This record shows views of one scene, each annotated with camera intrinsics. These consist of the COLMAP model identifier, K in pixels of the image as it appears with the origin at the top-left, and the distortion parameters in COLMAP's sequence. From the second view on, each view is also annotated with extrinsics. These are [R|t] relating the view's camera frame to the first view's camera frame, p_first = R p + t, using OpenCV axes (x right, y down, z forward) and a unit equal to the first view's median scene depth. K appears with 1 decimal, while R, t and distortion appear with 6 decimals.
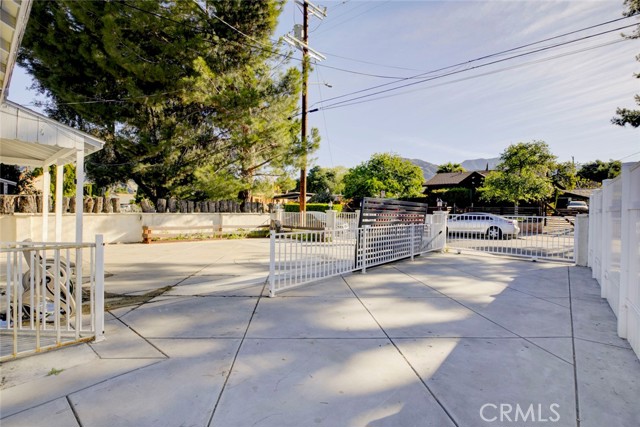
lens RADIAL K [[299.9, 0, 321.0], [0, 299.9, 213.2], [0, 0, 1]] dist [0.013560, -0.000172]
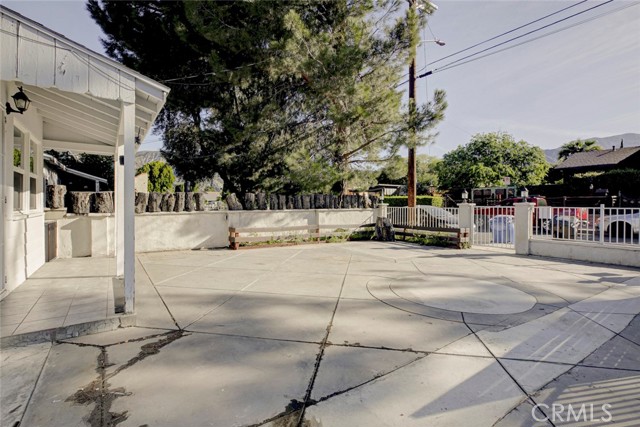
lens RADIAL K [[299.9, 0, 321.2], [0, 299.9, 206.7], [0, 0, 1]] dist [0.013560, -0.000172]
pose [[0.972934, -0.015287, -0.230578, -0.133217], [0.014707, 0.999883, -0.004234, -0.003951], [0.230616, 0.000729, 0.973045, 0.221823]]
